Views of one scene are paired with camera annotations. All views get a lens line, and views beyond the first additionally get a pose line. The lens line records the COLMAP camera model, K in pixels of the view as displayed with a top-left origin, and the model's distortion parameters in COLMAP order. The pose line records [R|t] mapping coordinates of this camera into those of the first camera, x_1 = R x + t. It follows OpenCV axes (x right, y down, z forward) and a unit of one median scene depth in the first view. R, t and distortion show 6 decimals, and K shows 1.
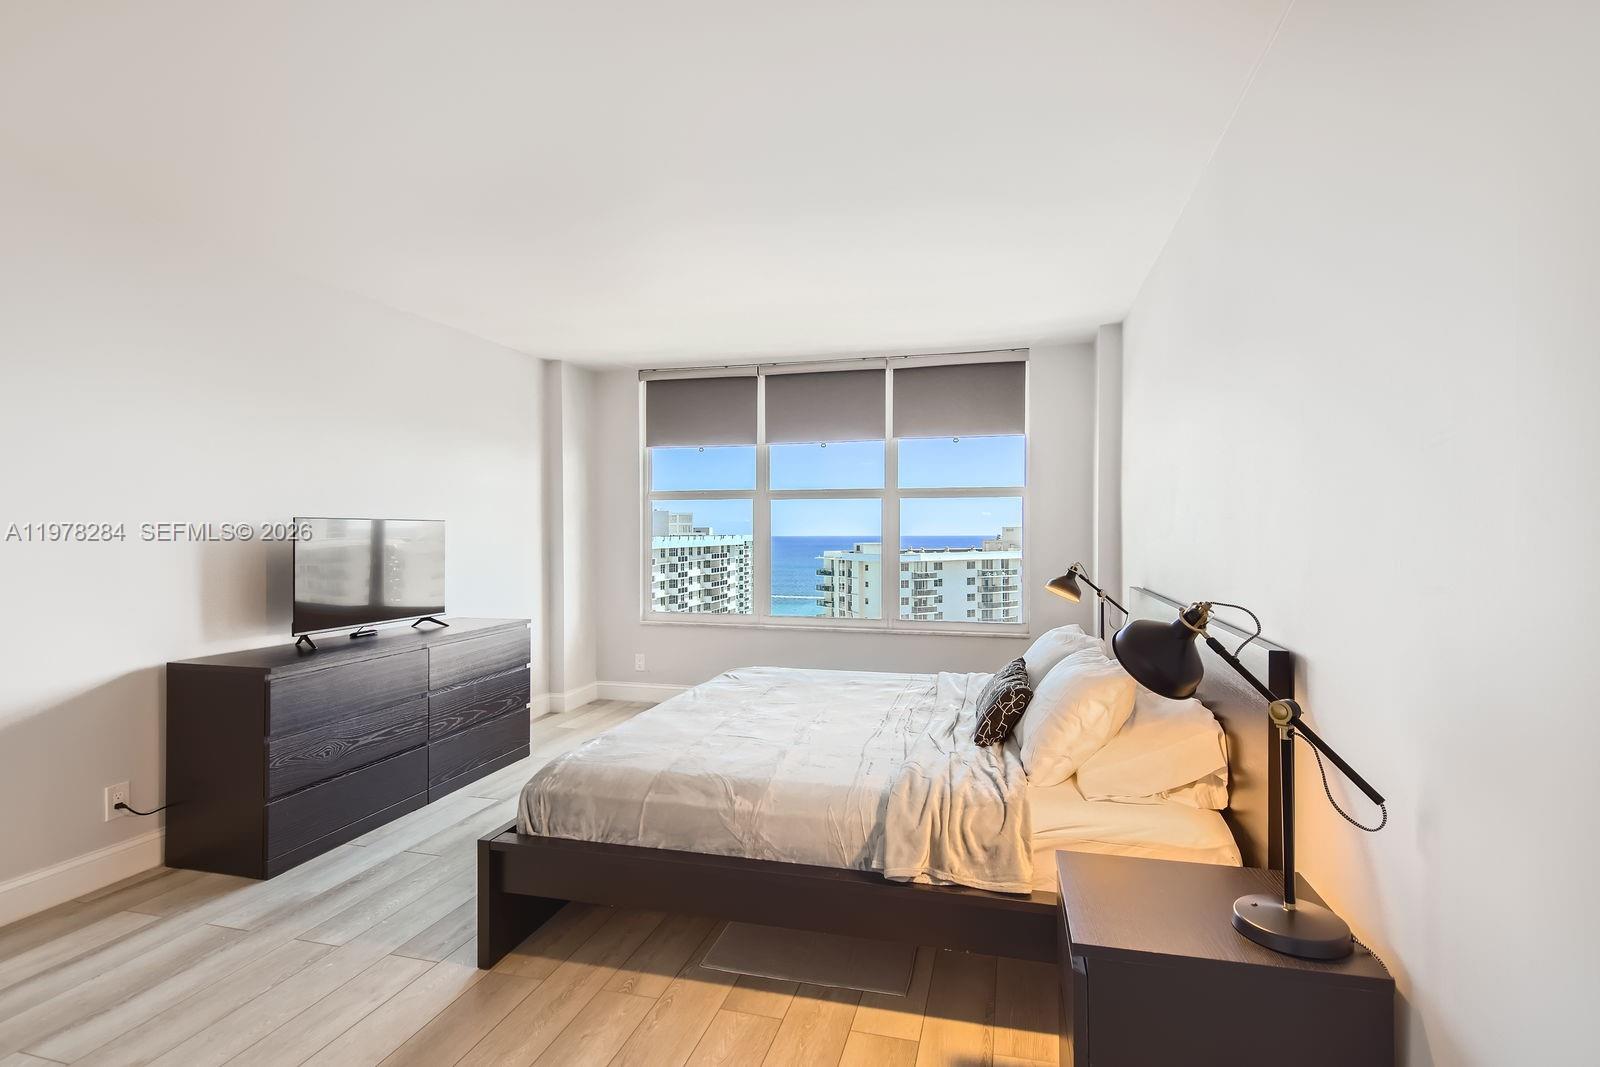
lens RADIAL K [[764.7, 0, 795.2], [0, 764.7, 532.9], [0, 0, 1]] dist [0.014202, 0.000177]
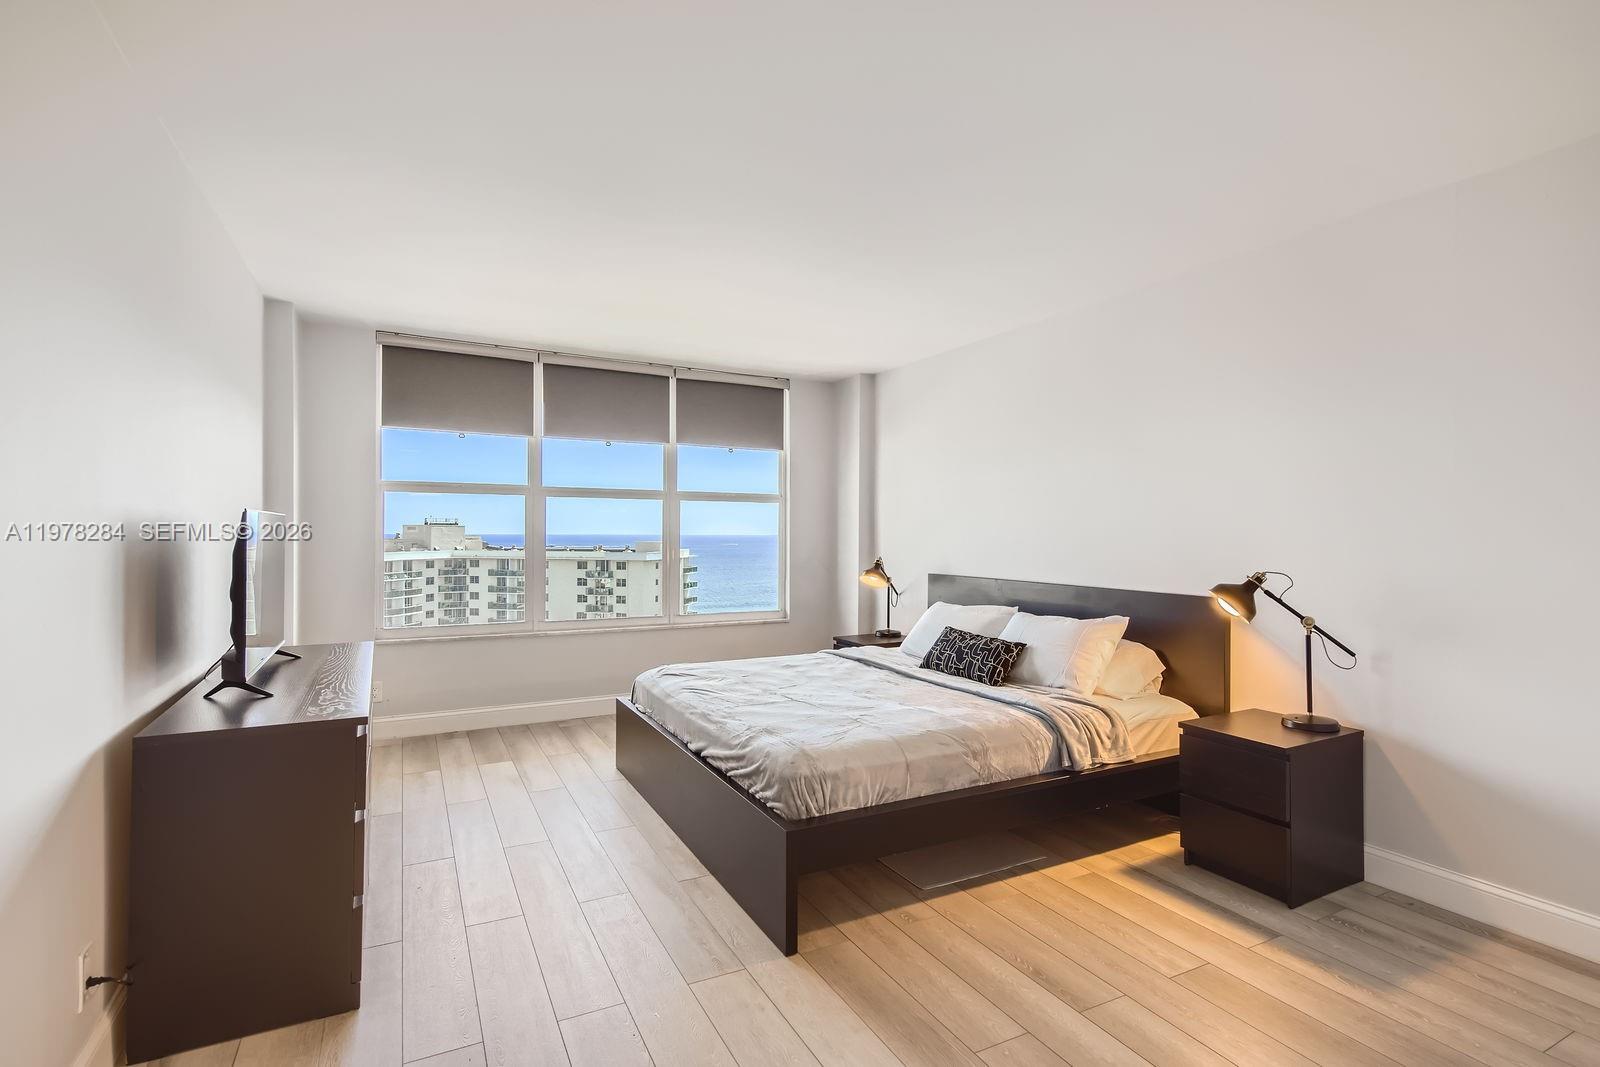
lens RADIAL K [[764.7, 0, 805.0], [0, 764.7, 536.5], [0, 0, 1]] dist [0.014202, 0.000177]
pose [[0.739400, 0.004708, 0.673249, -0.443278], [-0.007278, 0.999973, 0.001000, 0.002260], [-0.673227, -0.005639, 0.739415, 0.094688]]
